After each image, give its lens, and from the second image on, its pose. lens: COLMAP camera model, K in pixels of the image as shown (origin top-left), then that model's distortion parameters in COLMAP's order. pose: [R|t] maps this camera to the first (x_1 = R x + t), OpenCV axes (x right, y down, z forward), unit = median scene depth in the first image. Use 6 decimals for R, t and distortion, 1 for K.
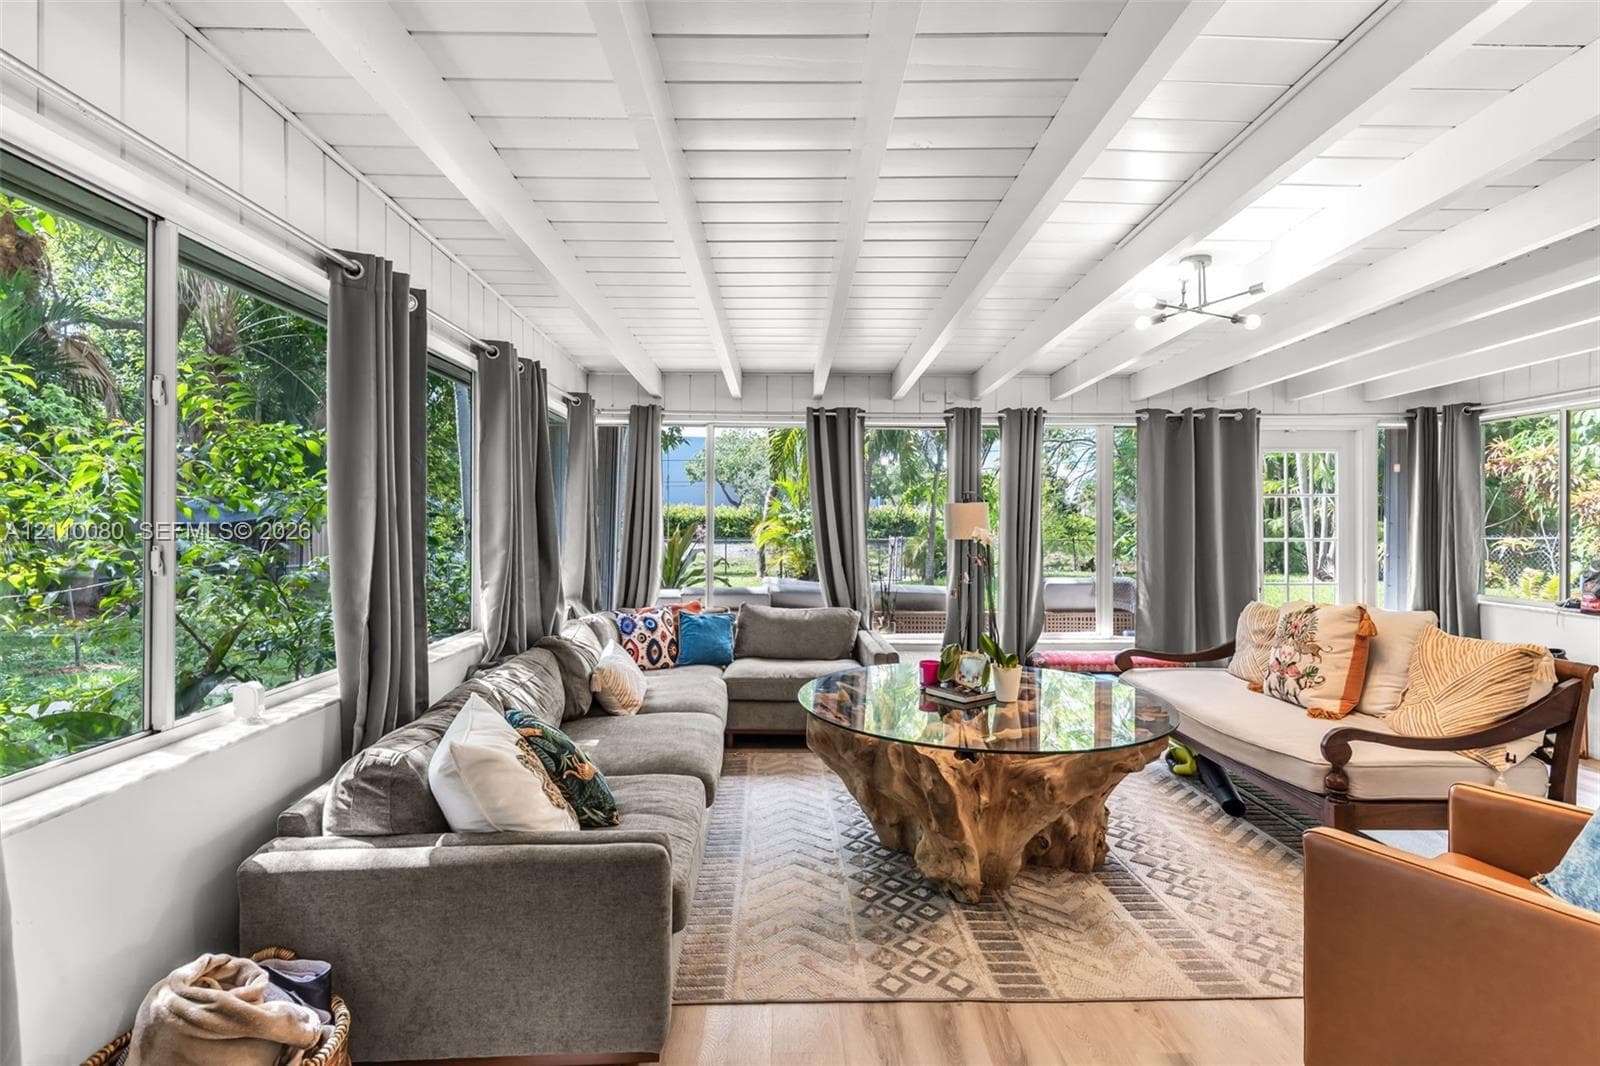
lens RADIAL K [[775.6, 0, 794.9], [0, 775.6, 516.1], [0, 0, 1]] dist [0.002341, 0.000480]
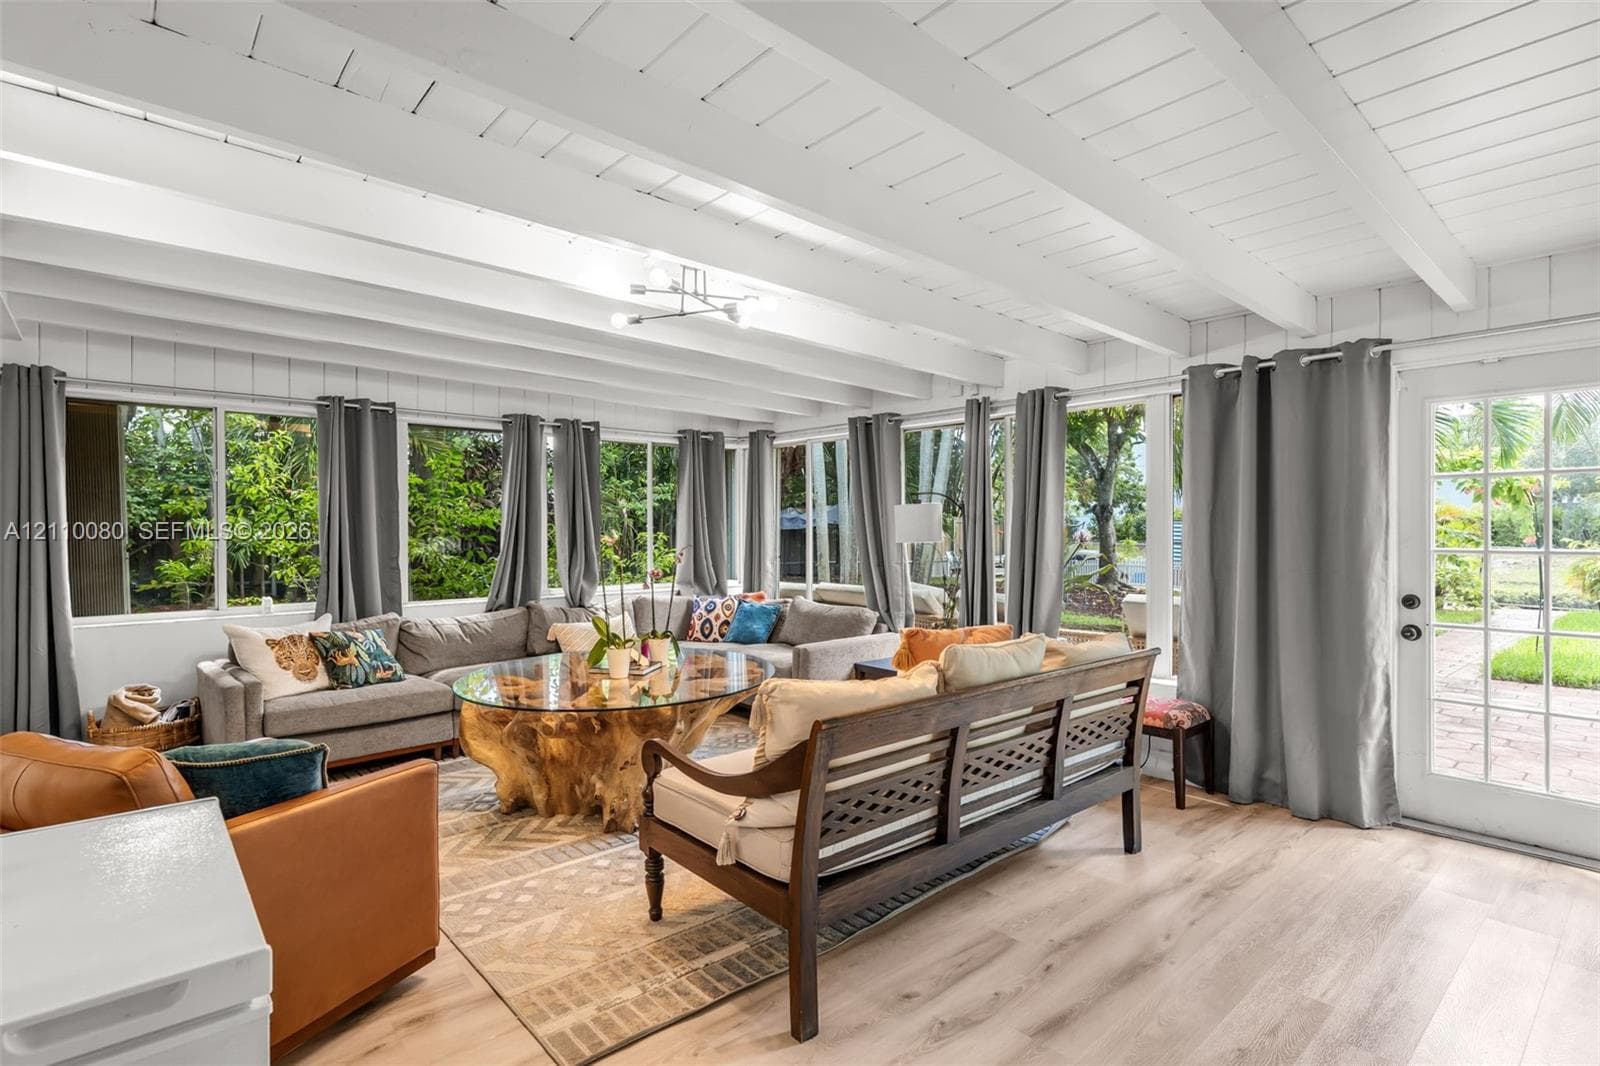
lens RADIAL K [[758.5, 0, 800.0], [0, 758.5, 533.0], [0, 0, 1]] dist [0.001064, -0.000016]
pose [[0.658835, 0.001739, -0.752285, 0.851923], [0.010133, 0.999886, 0.011186, 0.005604], [0.752219, -0.014993, 0.658743, 0.293217]]
